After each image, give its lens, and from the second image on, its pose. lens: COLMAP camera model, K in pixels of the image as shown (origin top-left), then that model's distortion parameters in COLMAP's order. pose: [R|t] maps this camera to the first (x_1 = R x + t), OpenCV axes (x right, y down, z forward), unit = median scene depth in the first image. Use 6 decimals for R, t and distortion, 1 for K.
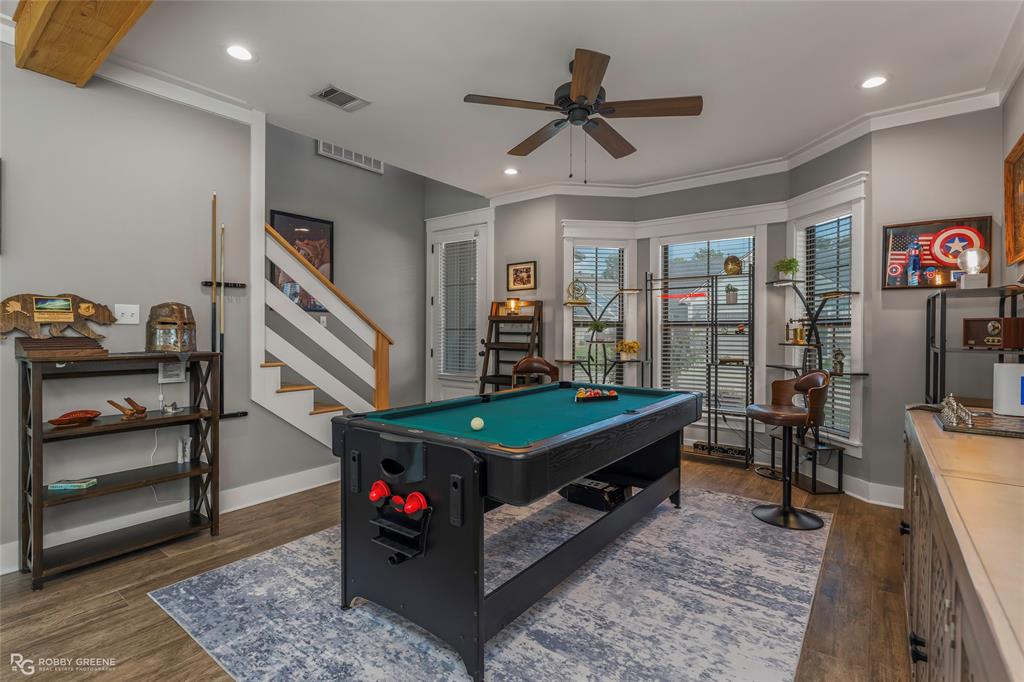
lens RADIAL K [[477.5, 0, 512.0], [0, 477.5, 341.0], [0, 0, 1]] dist [-0.003459, -0.000245]
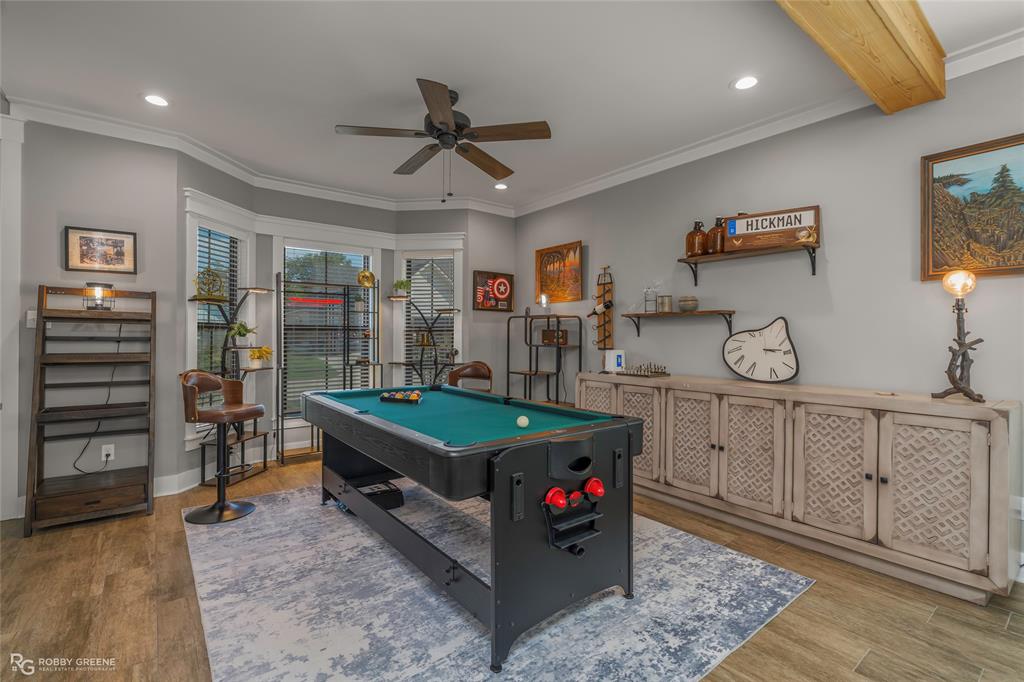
lens RADIAL K [[462.4, 0, 512.0], [0, 462.4, 341.0], [0, 0, 1]] dist [-0.005910, 0.000178]
pose [[0.256043, -0.012269, 0.966587, -0.717796], [0.017617, 0.999813, 0.008024, -0.012777], [-0.966505, 0.014974, 0.256211, 0.489652]]
